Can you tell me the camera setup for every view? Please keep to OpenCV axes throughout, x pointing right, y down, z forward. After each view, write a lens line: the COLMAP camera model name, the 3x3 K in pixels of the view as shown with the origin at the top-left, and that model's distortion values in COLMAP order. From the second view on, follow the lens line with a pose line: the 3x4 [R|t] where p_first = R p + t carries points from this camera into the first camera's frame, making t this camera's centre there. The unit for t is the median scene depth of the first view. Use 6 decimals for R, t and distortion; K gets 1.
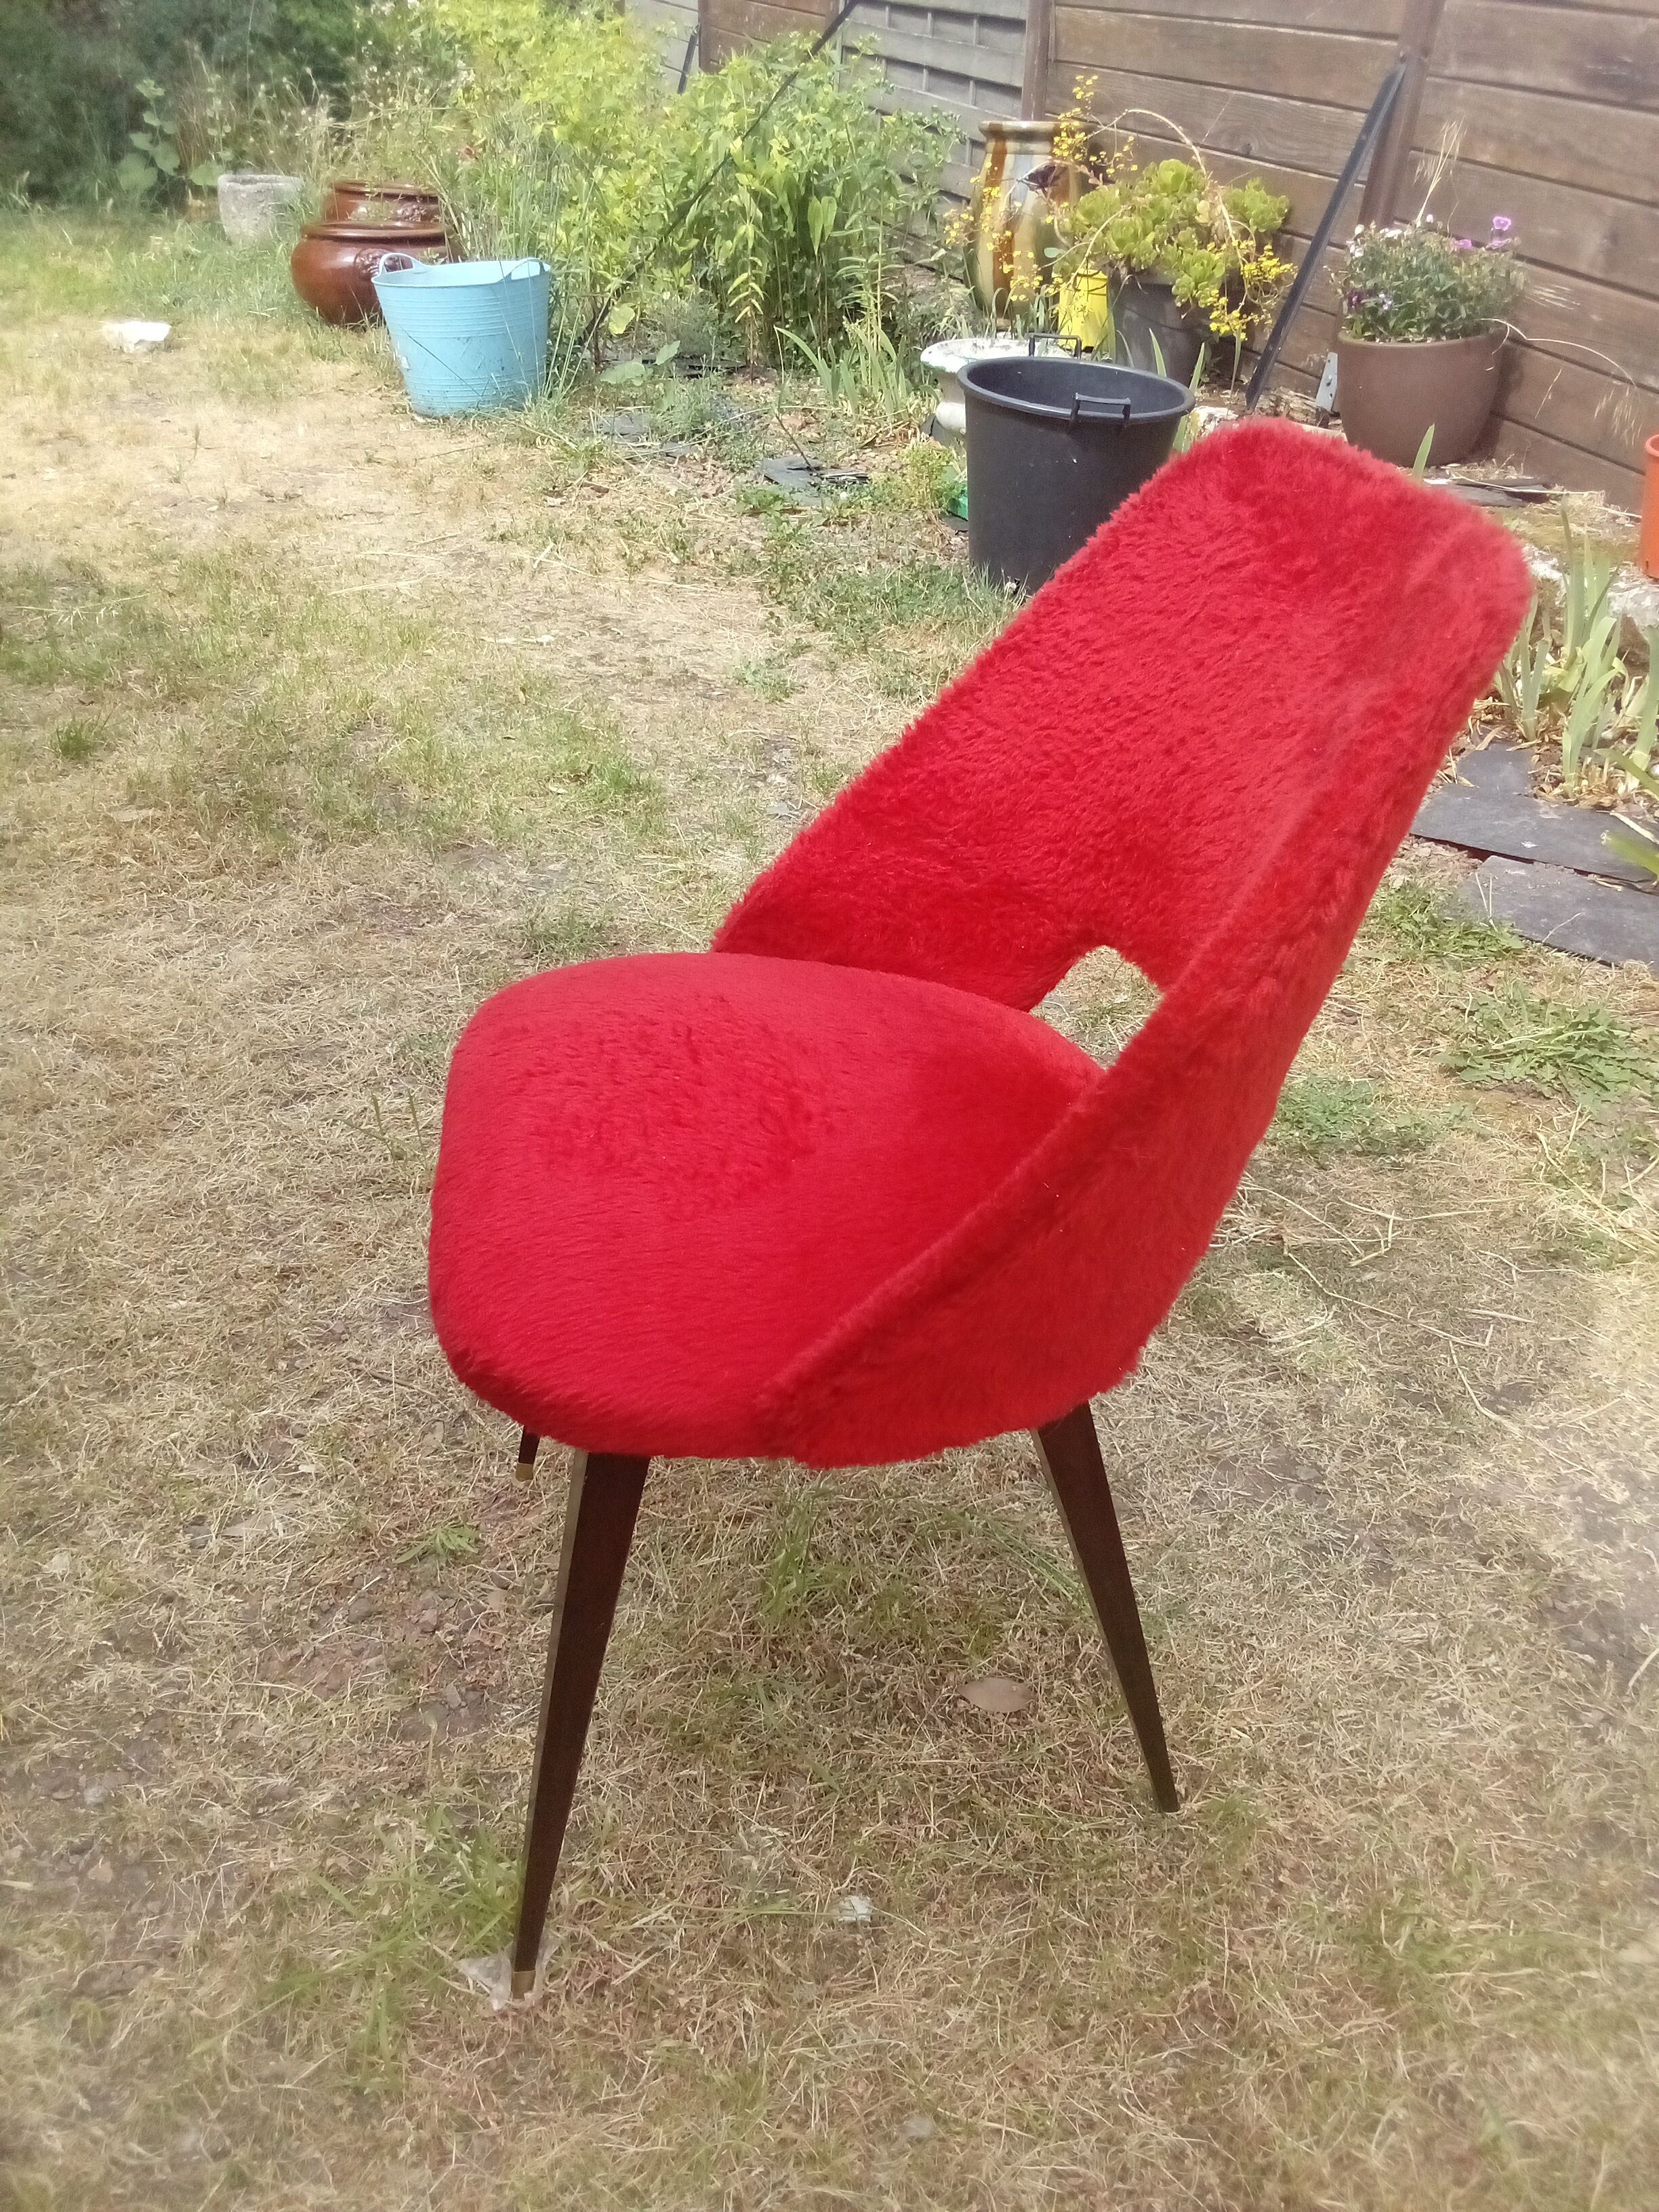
lens RADIAL K [[1731.1, 0, 831.7], [0, 1731.1, 1103.8], [0, 0, 1]] dist [0.005491, -0.013989]
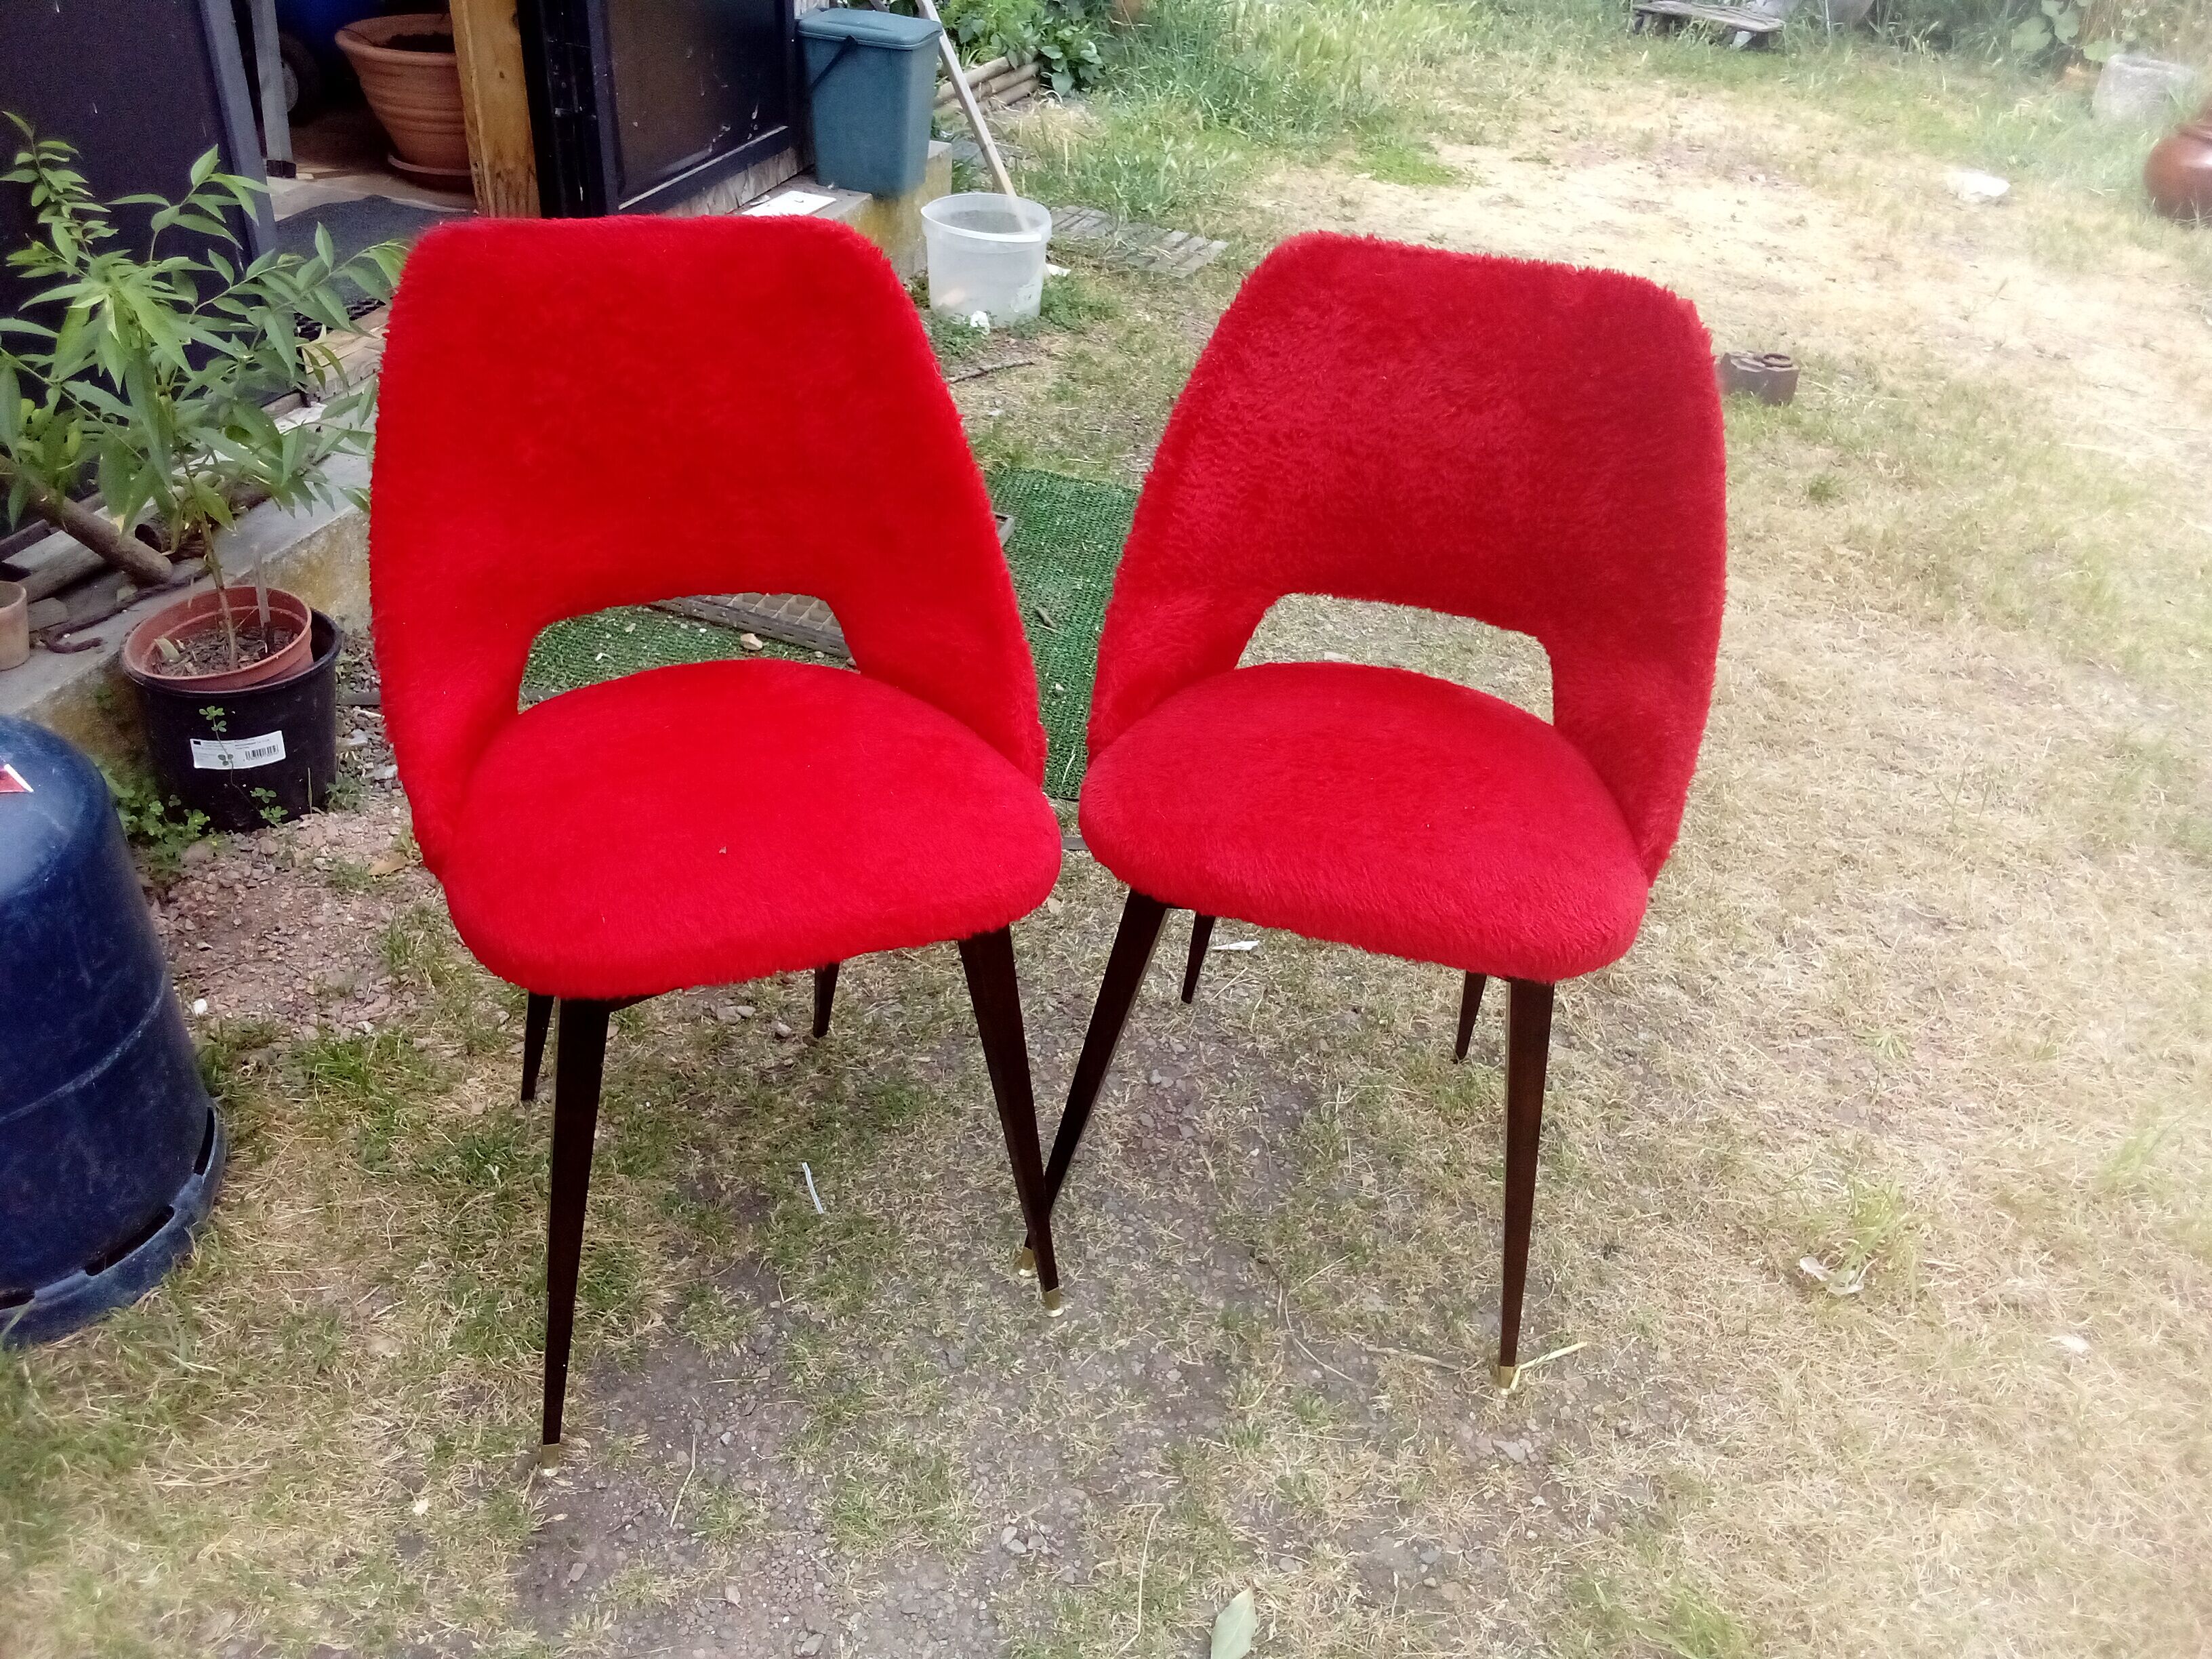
lens RADIAL K [[1731.1, 0, 1105.7], [0, 1731.1, 835.8], [0, 0, 1]] dist [0.005491, -0.013989]
pose [[0.704539, 0.423301, -0.569598, 0.030152], [-0.445021, 0.888736, 0.110022, 0.094782], [0.552795, 0.175968, 0.814526, -0.248949]]
